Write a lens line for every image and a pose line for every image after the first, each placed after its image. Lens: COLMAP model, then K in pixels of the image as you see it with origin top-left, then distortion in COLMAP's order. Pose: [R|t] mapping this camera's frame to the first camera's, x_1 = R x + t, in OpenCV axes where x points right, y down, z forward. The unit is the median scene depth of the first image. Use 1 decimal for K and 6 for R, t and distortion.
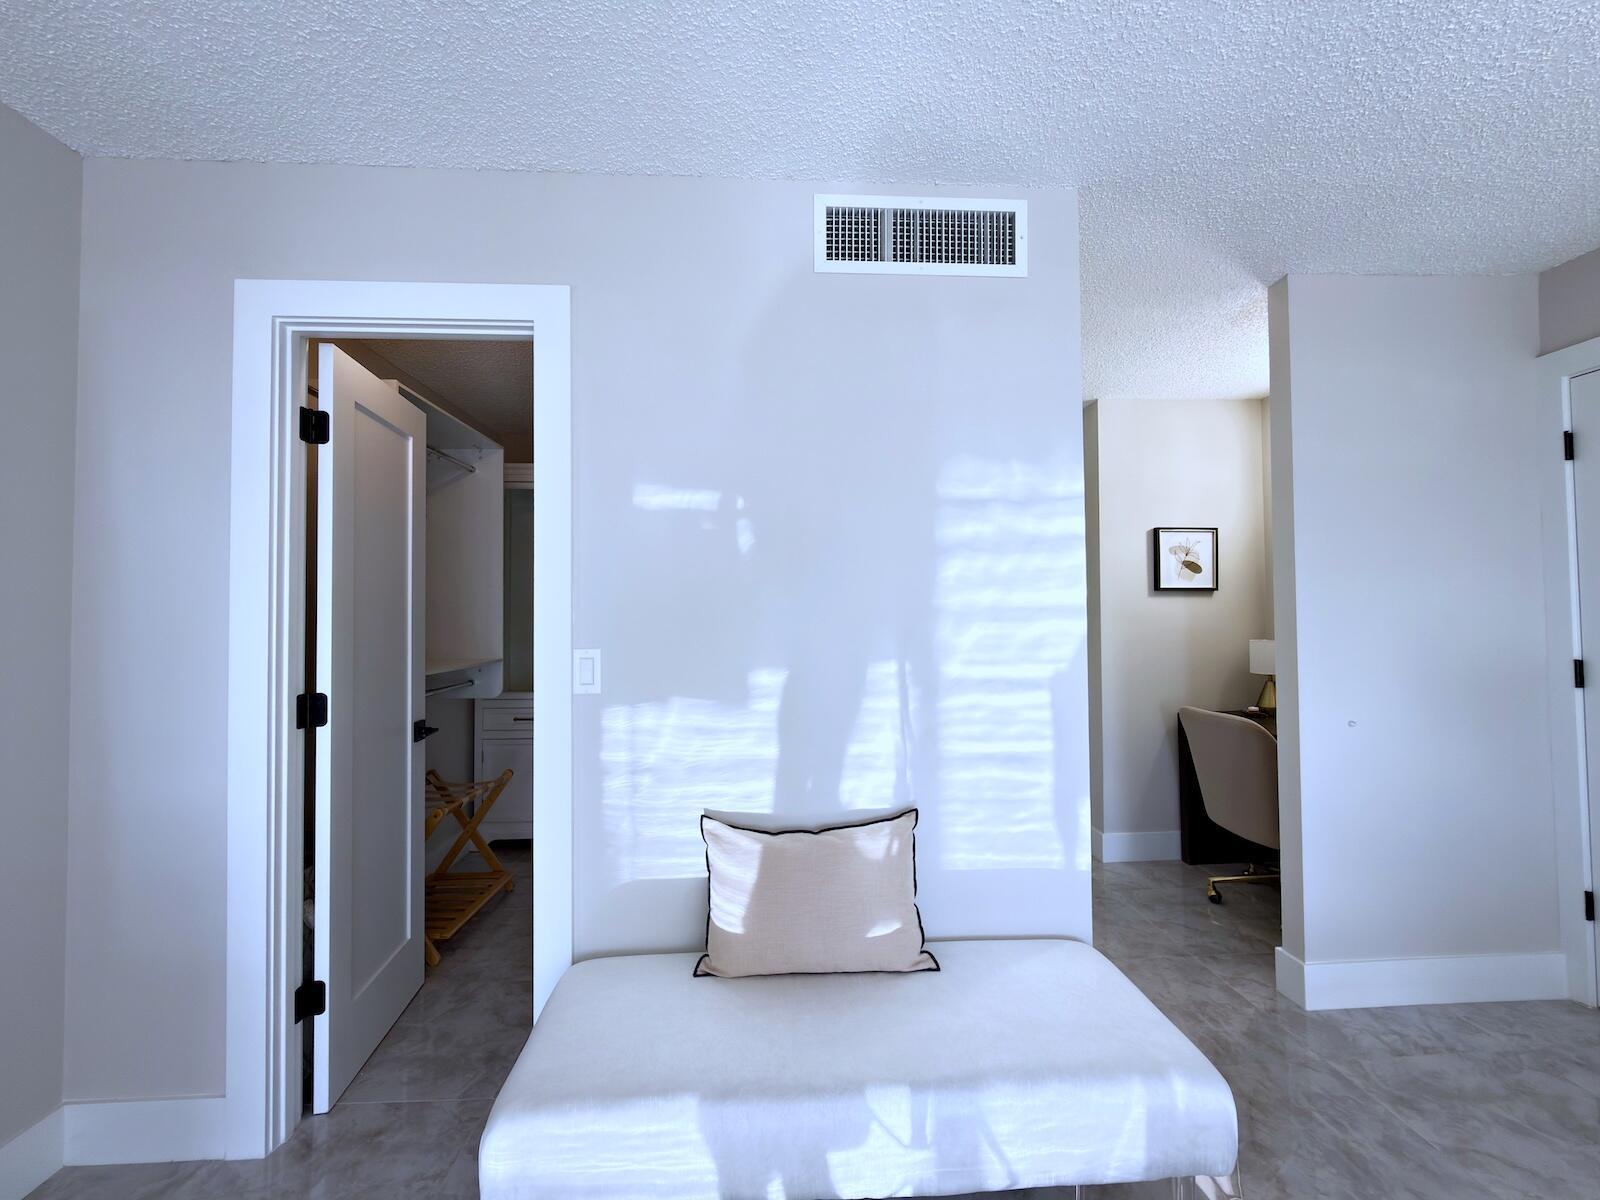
lens RADIAL K [[649.4, 0, 800.6], [0, 649.4, 600.8], [0, 0, 1]] dist [0.002207, 0.000447]
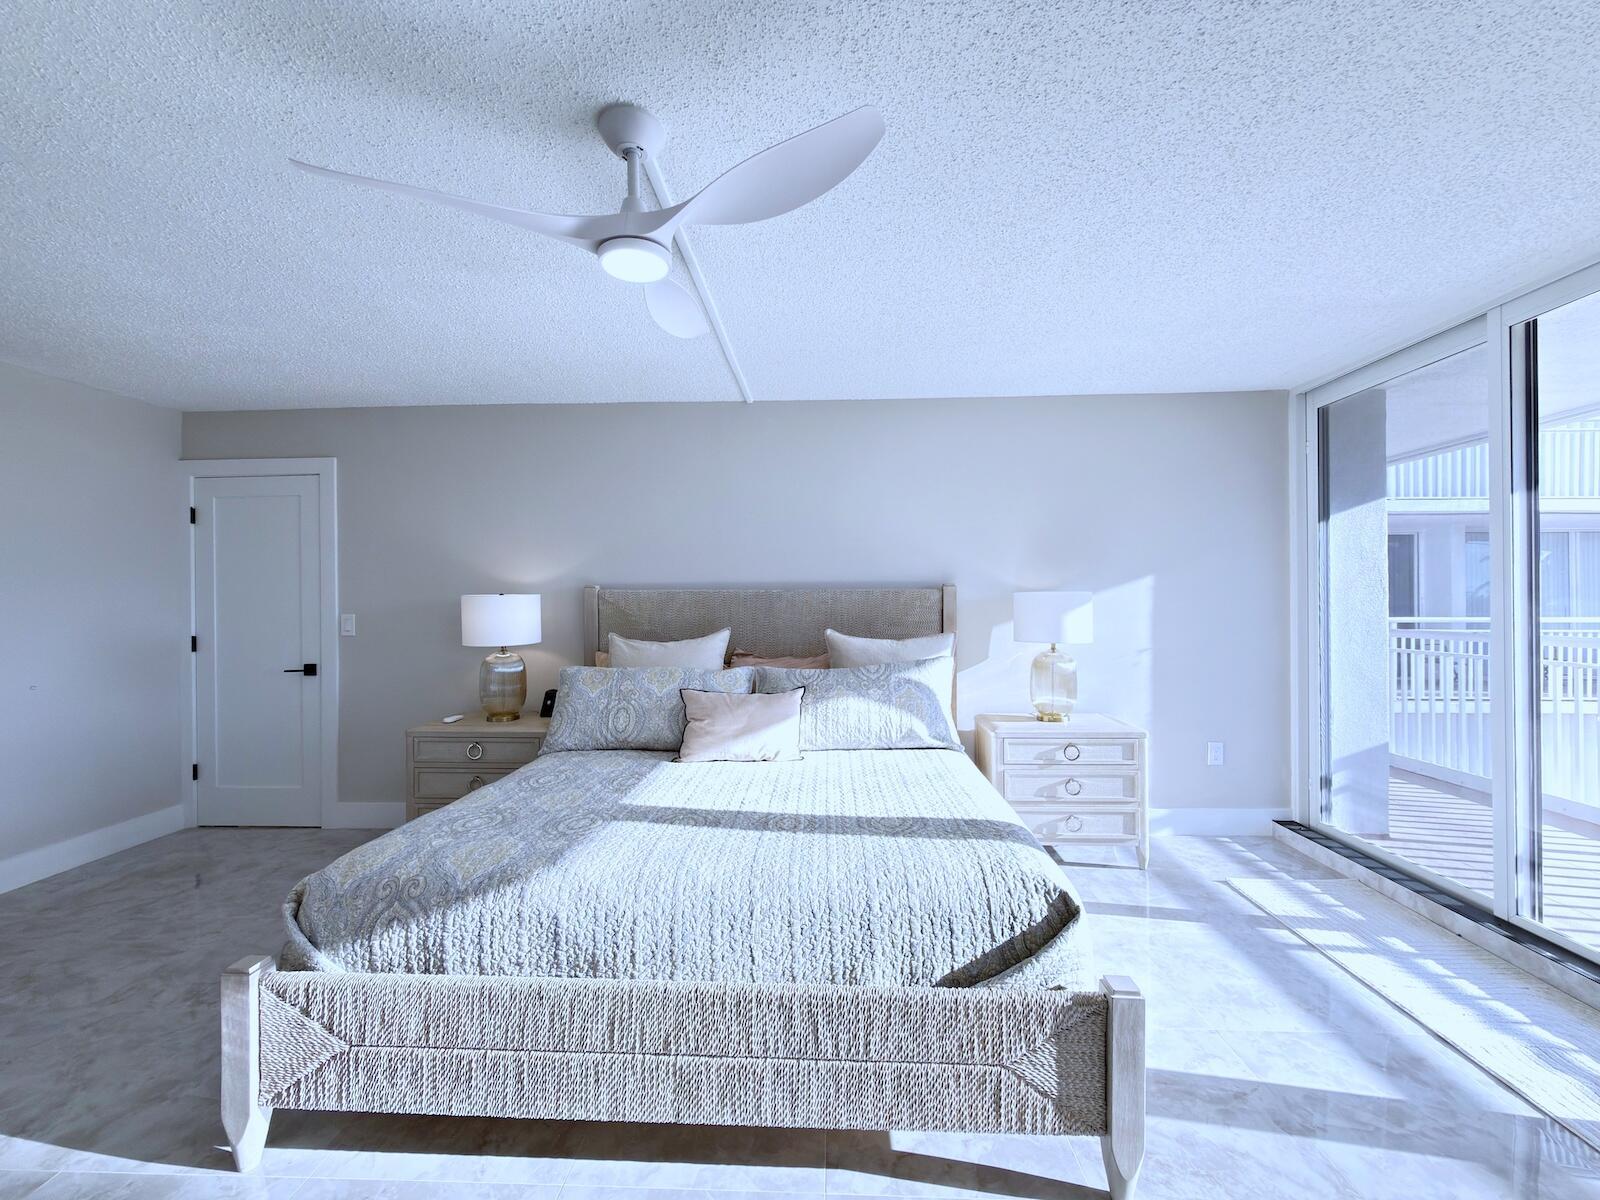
lens RADIAL K [[649.4, 0, 813.5], [0, 649.4, 601.0], [0, 0, 1]] dist [0.002207, 0.000447]
pose [[0.078633, 0.019193, 0.996719, -0.476015], [-0.010599, 0.999774, -0.018415, 0.009610], [-0.996847, -0.009116, 0.078818, -0.872622]]
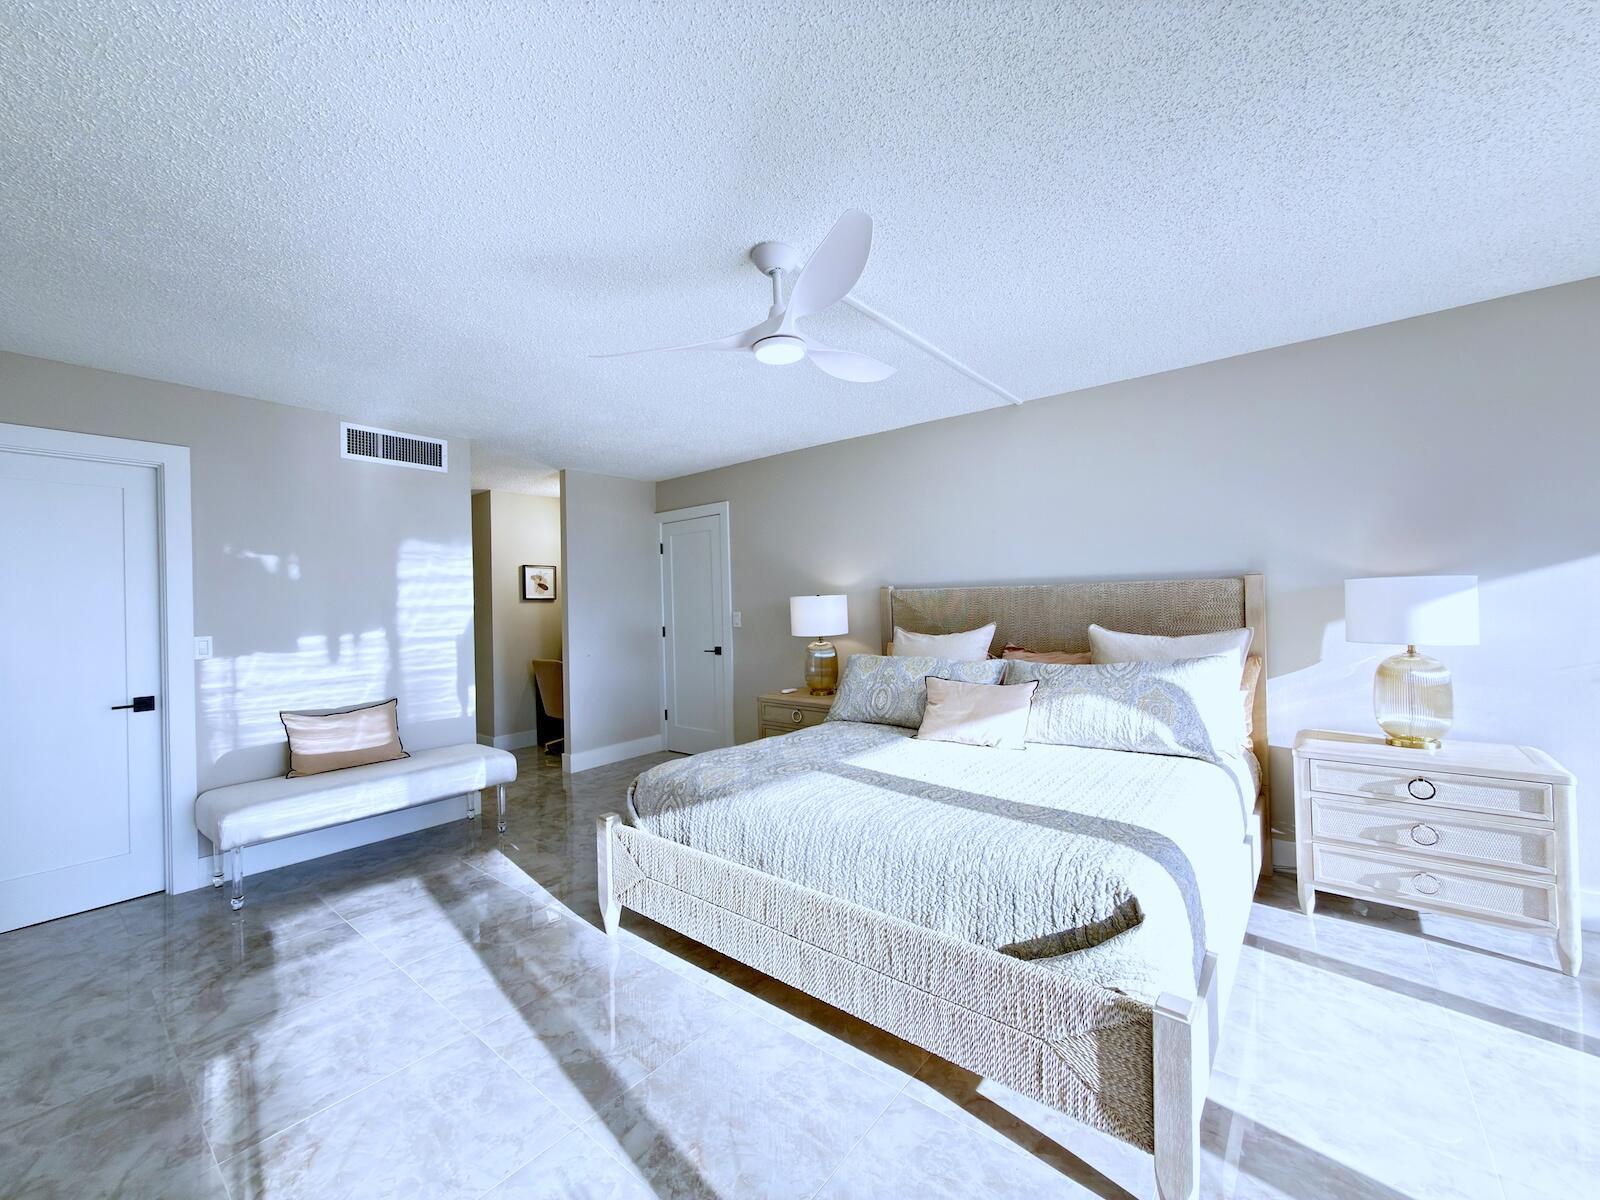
lens RADIAL K [[649.4, 0, 821.5], [0, 649.4, 601.7], [0, 0, 1]] dist [0.002207, 0.000447]
pose [[0.651745, 0.003735, 0.758429, -0.475550], [0.001015, 0.999983, -0.005796, 0.002408], [-0.758438, 0.004547, 0.651730, -1.354896]]
